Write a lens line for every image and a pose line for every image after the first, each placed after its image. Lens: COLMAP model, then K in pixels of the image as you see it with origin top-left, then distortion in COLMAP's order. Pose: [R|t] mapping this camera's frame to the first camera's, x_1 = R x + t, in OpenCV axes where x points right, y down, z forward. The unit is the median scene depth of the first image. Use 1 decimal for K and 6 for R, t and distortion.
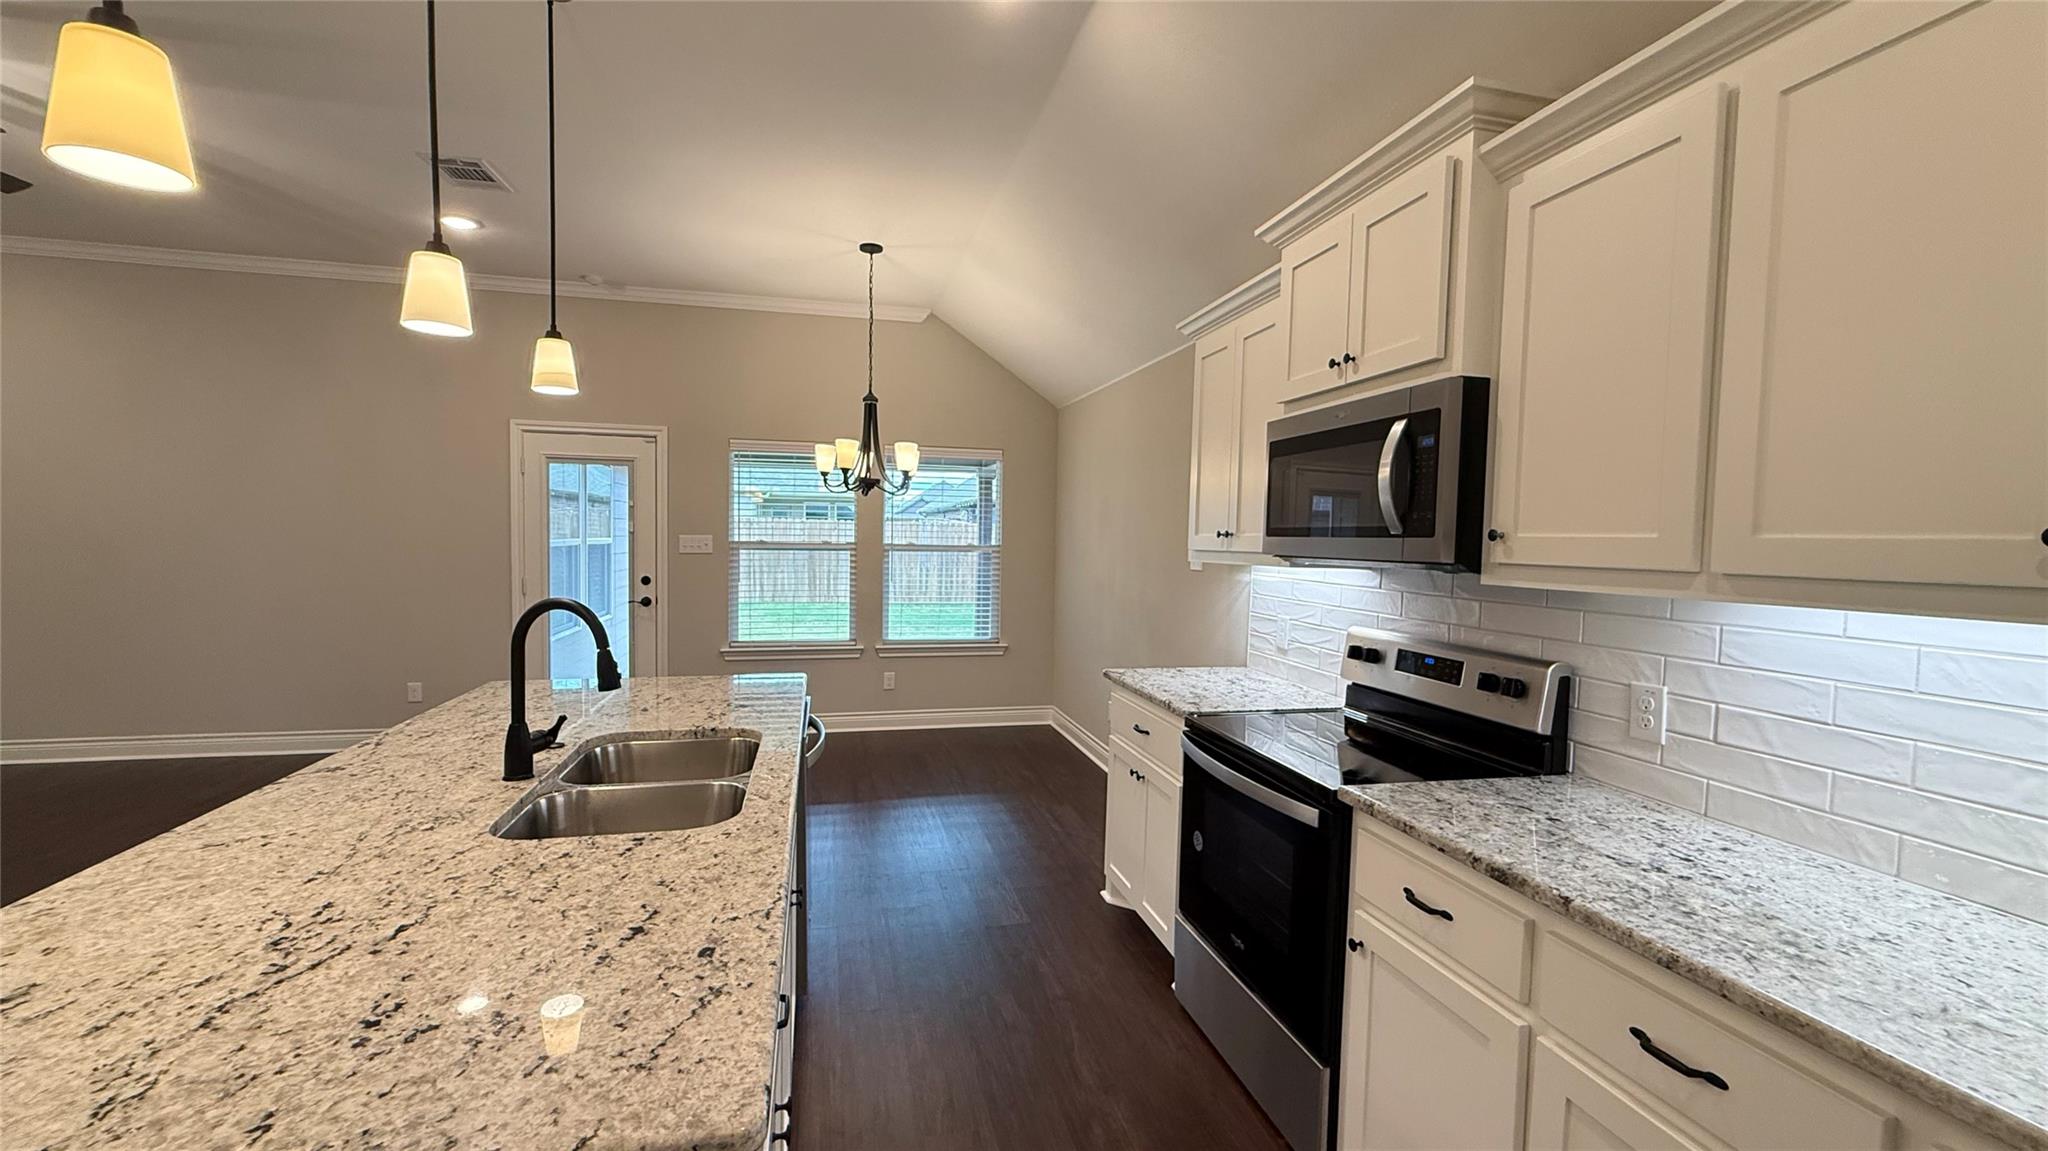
lens RADIAL K [[821.1, 0, 1012.7], [0, 821.1, 578.1], [0, 0, 1]] dist [-0.002159, -0.000077]
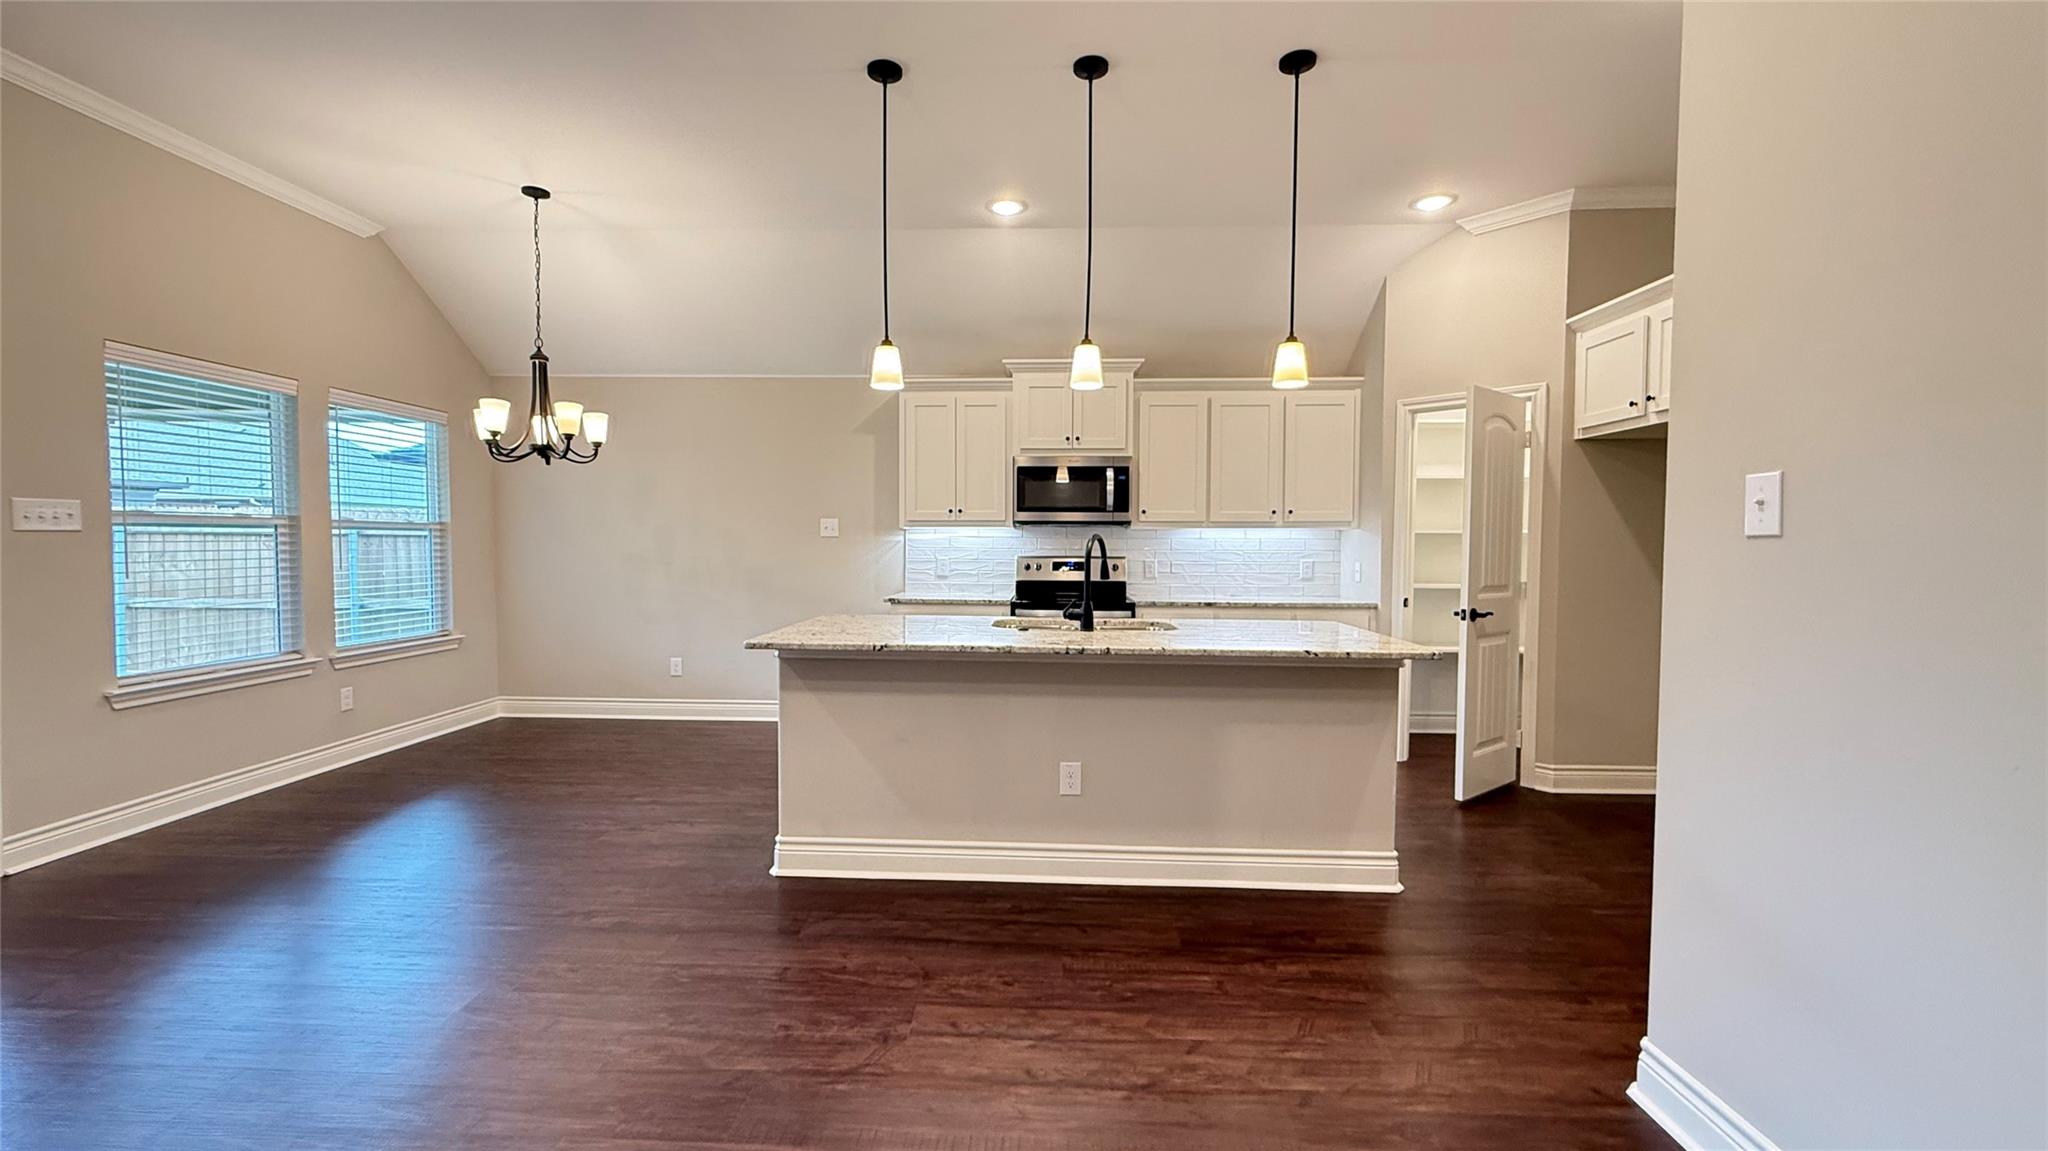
lens RADIAL K [[821.1, 0, 1012.7], [0, 821.1, 578.1], [0, 0, 1]] dist [-0.002159, -0.000077]
pose [[0.270554, -0.056310, 0.961057, -1.333665], [0.050571, 0.997741, 0.044223, 0.018594], [-0.961376, 0.036637, 0.272790, 0.356845]]
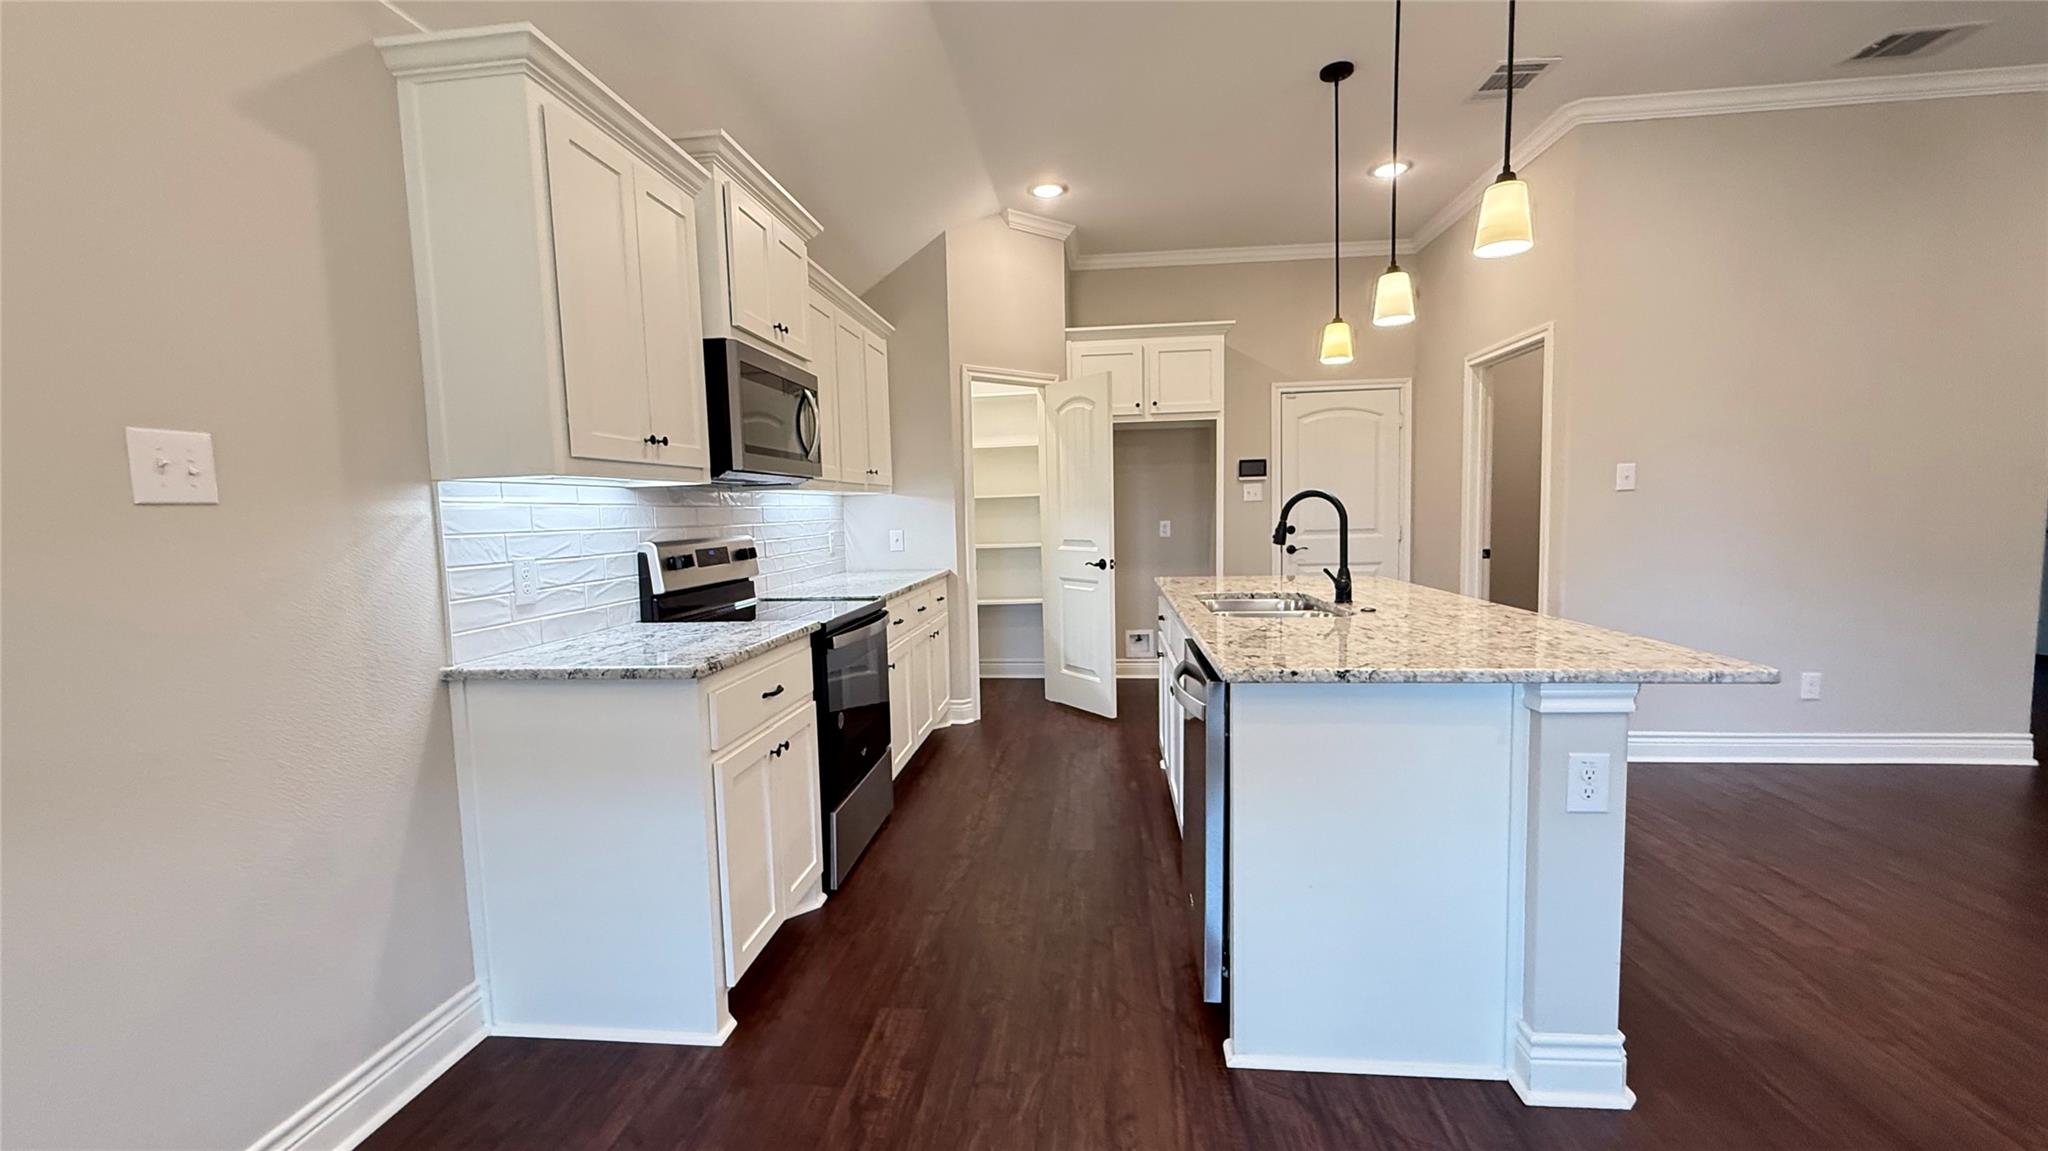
lens RADIAL K [[821.1, 0, 1012.7], [0, 821.1, 578.1], [0, 0, 1]] dist [-0.002159, -0.000077]
pose [[-0.944933, -0.023063, 0.326449, -0.281157], [0.023663, 0.990088, 0.138444, -0.021969], [-0.326406, 0.138545, -0.935021, 1.487427]]
